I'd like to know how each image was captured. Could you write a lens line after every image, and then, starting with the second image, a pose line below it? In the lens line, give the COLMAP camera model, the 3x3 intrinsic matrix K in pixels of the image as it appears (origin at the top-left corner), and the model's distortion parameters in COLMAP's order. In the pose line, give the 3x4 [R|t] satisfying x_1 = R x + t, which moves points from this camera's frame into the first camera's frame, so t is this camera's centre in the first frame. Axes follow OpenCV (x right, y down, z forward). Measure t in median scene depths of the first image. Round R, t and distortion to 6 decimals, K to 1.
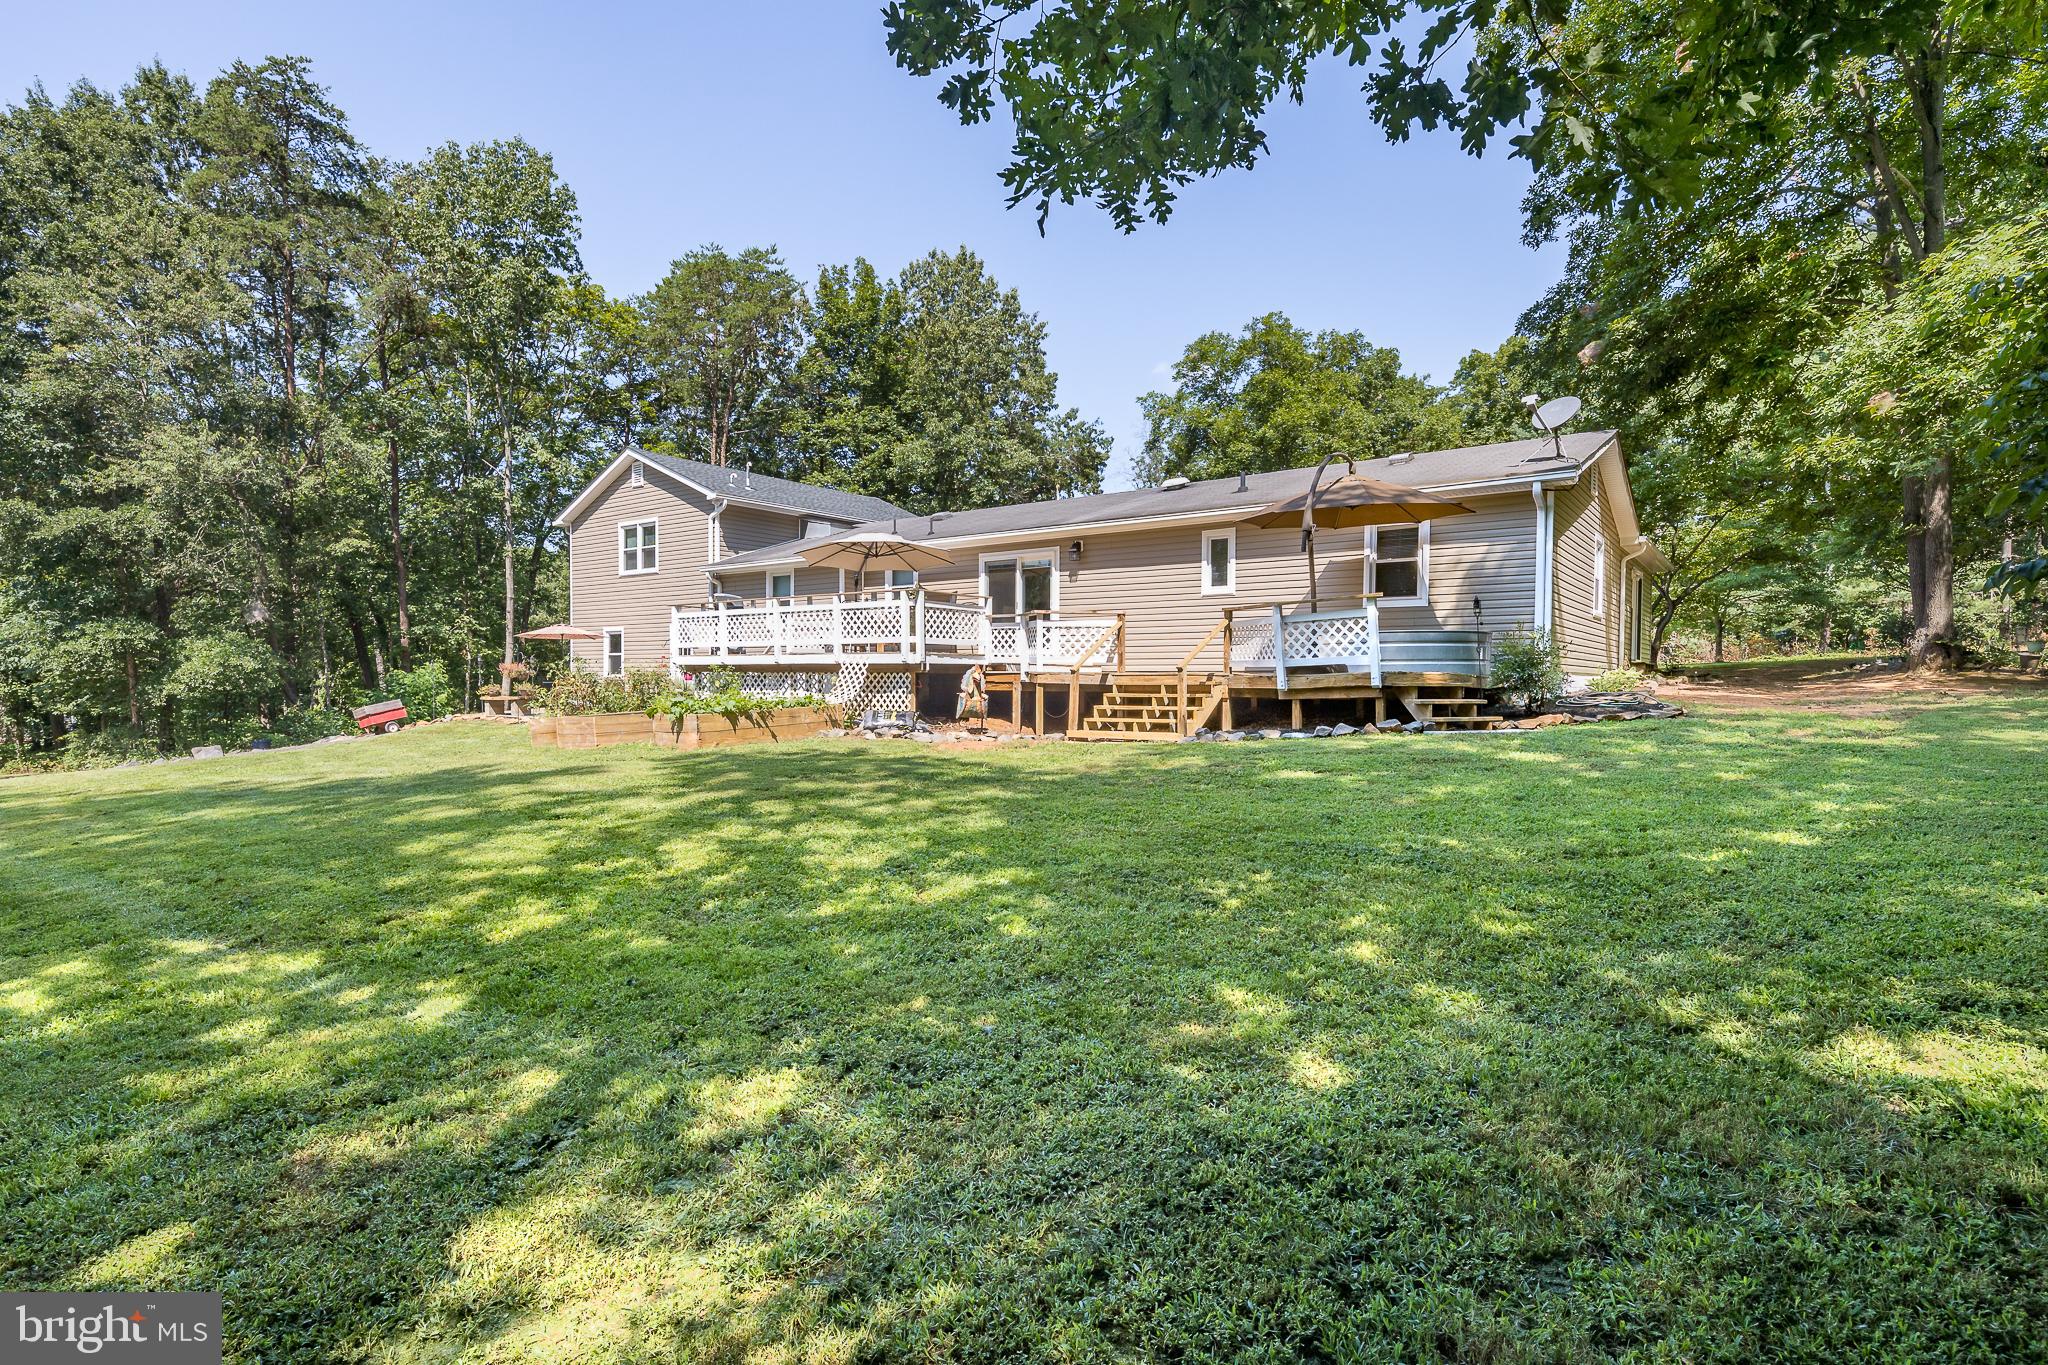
lens RADIAL K [[1028.7, 0, 1025.4], [0, 1028.7, 707.8], [0, 0, 1]] dist [0.001643, -0.000099]
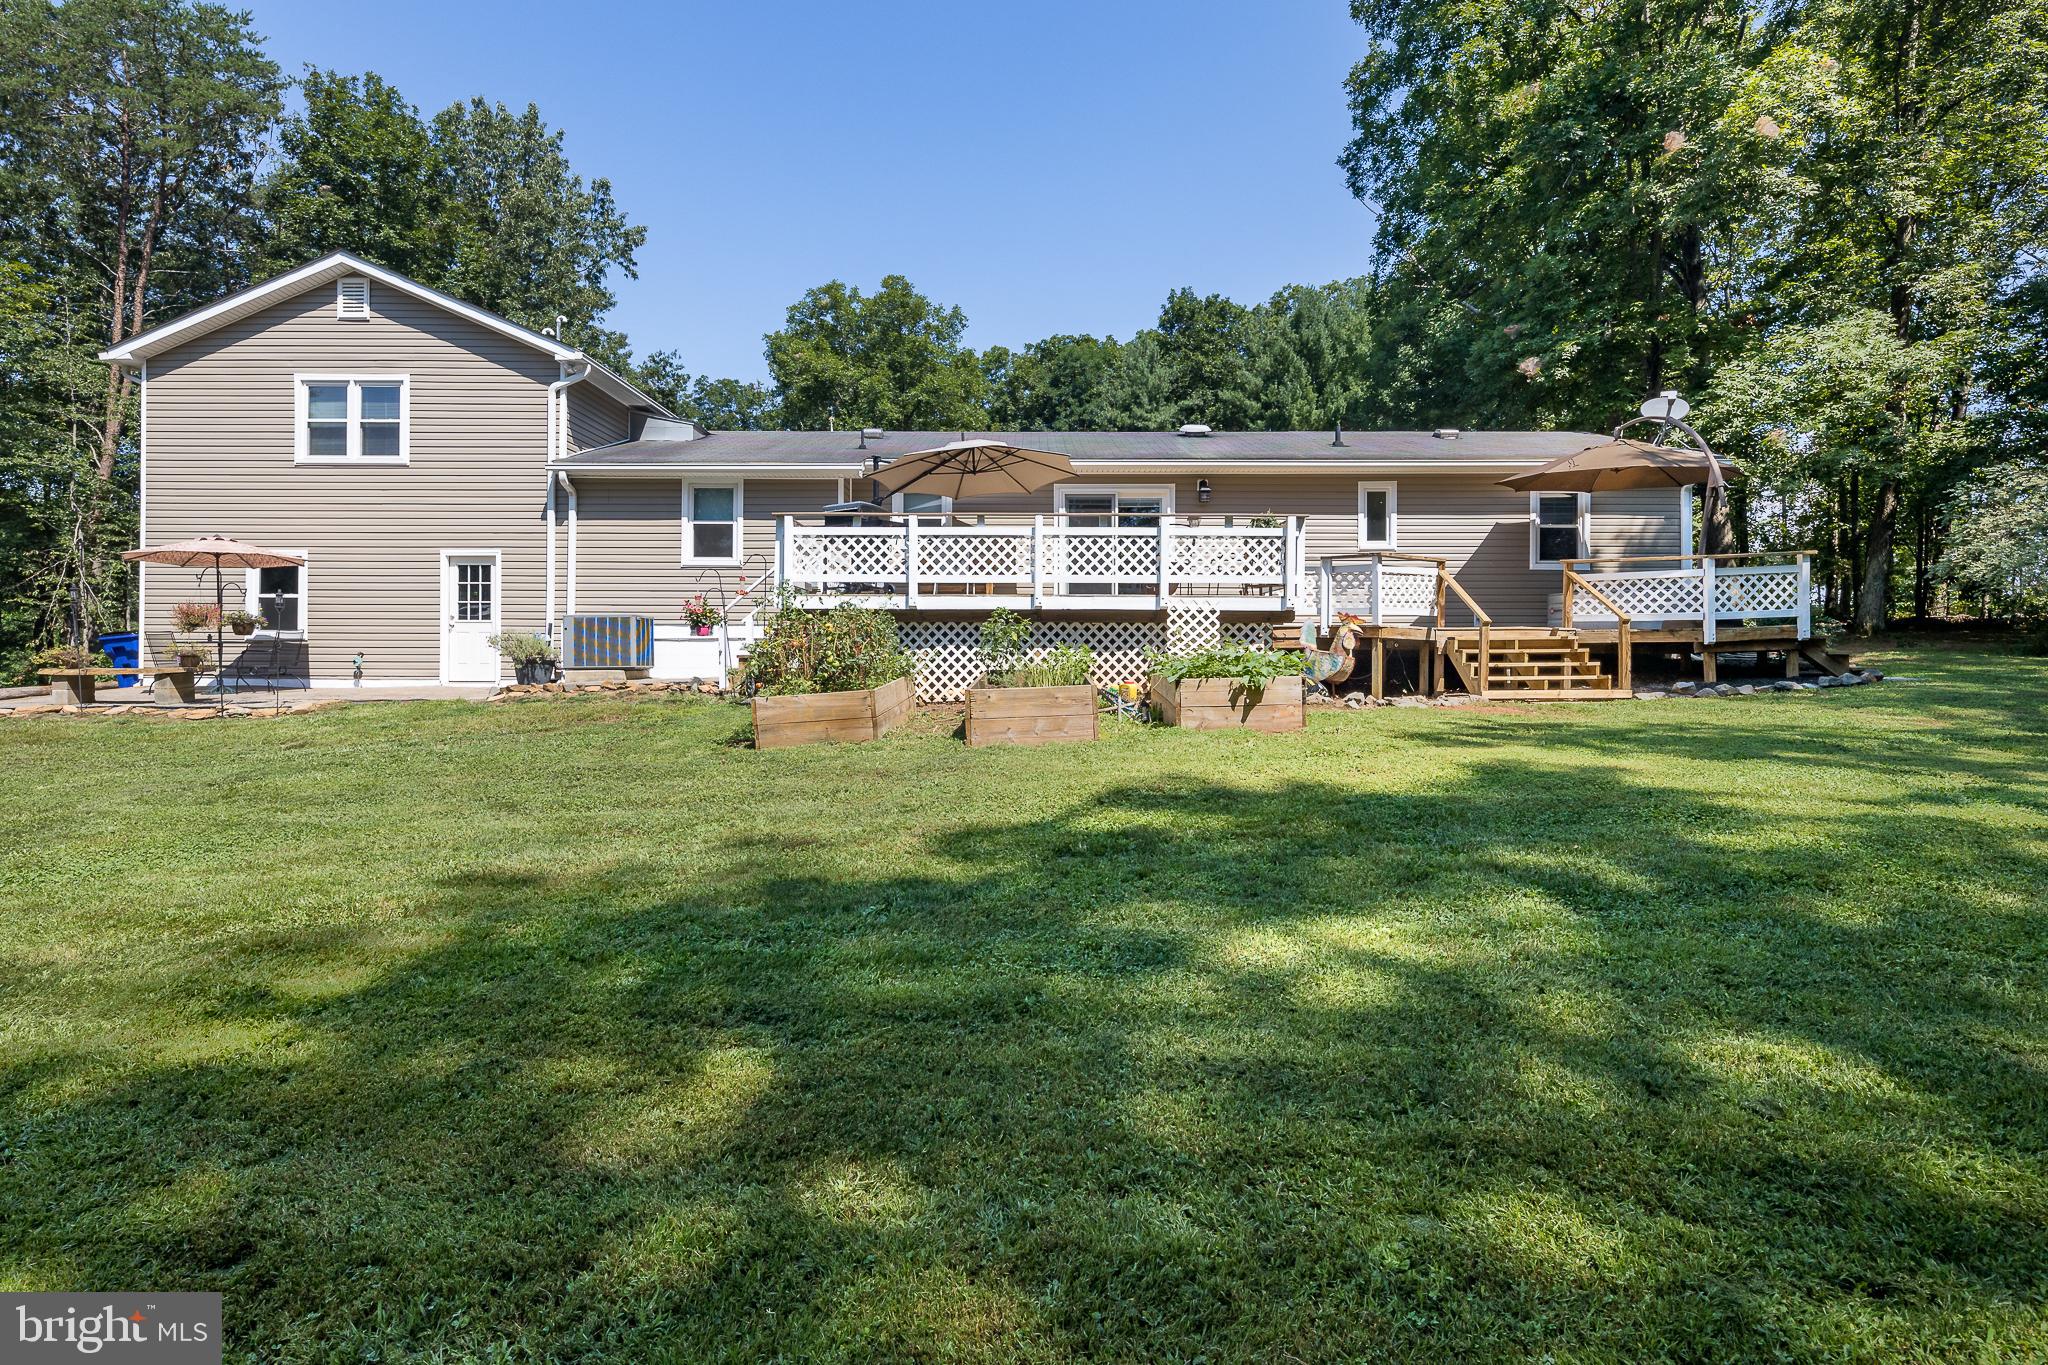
lens RADIAL K [[1003.4, 0, 1027.4], [0, 1003.4, 657.6], [0, 0, 1]] dist [0.002384, -0.001568]
pose [[0.797466, -0.002834, 0.603357, -0.604796], [0.018377, 0.999639, -0.019594, 0.002577], [-0.603084, 0.026713, 0.797230, 0.433702]]
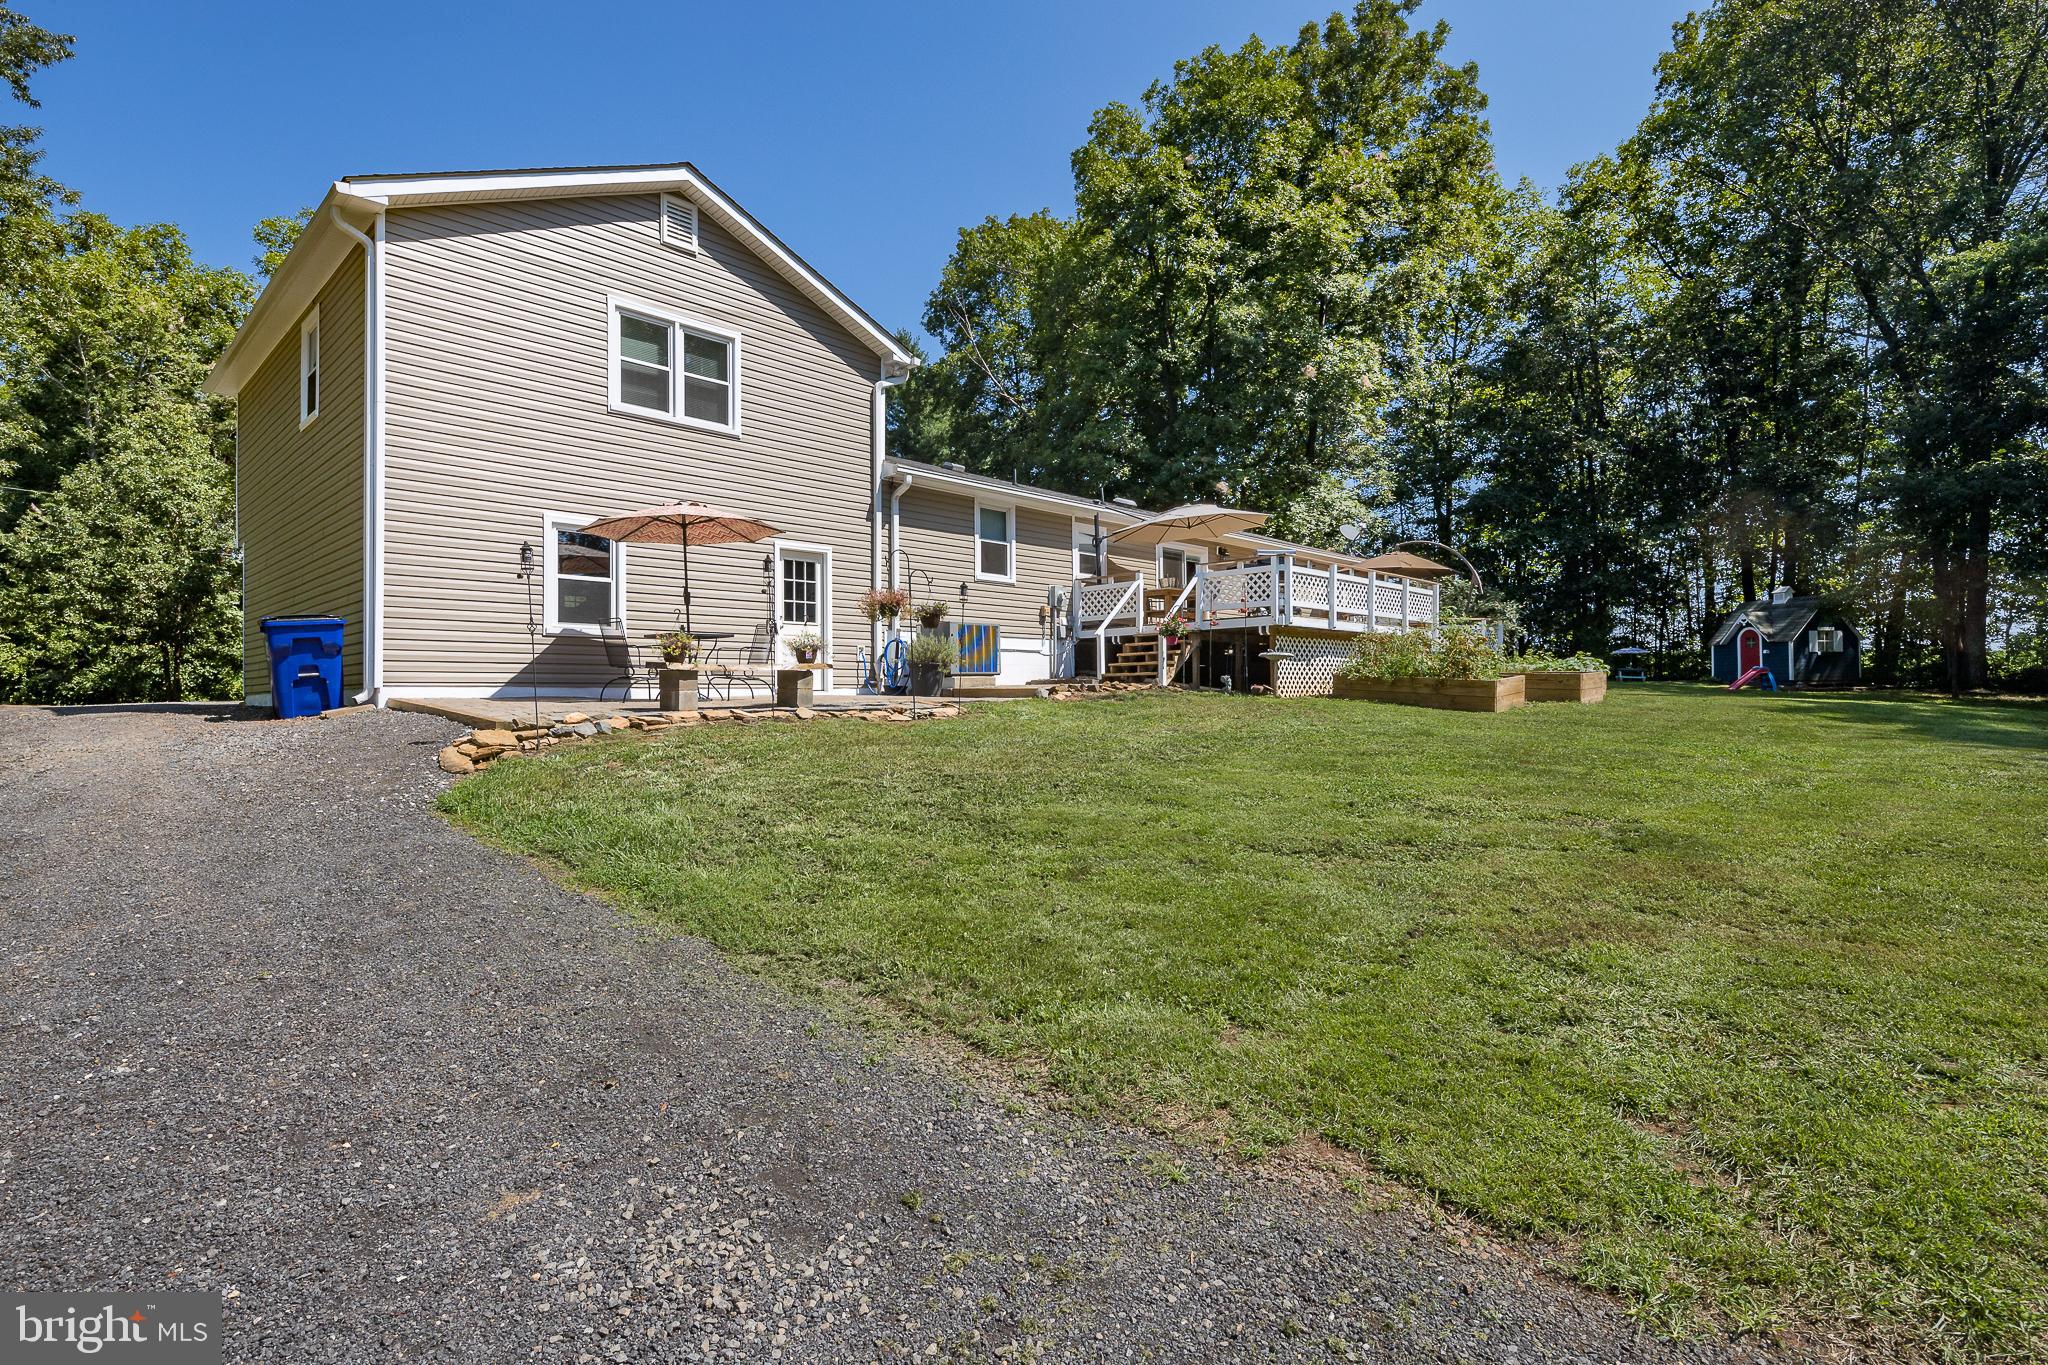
lens RADIAL K [[976.4, 0, 1032.5], [0, 976.4, 685.2], [0, 0, 1]] dist [0.002017, -0.000202]
pose [[0.116235, 0.006871, 0.993198, -1.191291], [0.041049, 0.999088, -0.011716, 0.009961], [-0.992373, 0.042132, 0.115847, 1.140197]]
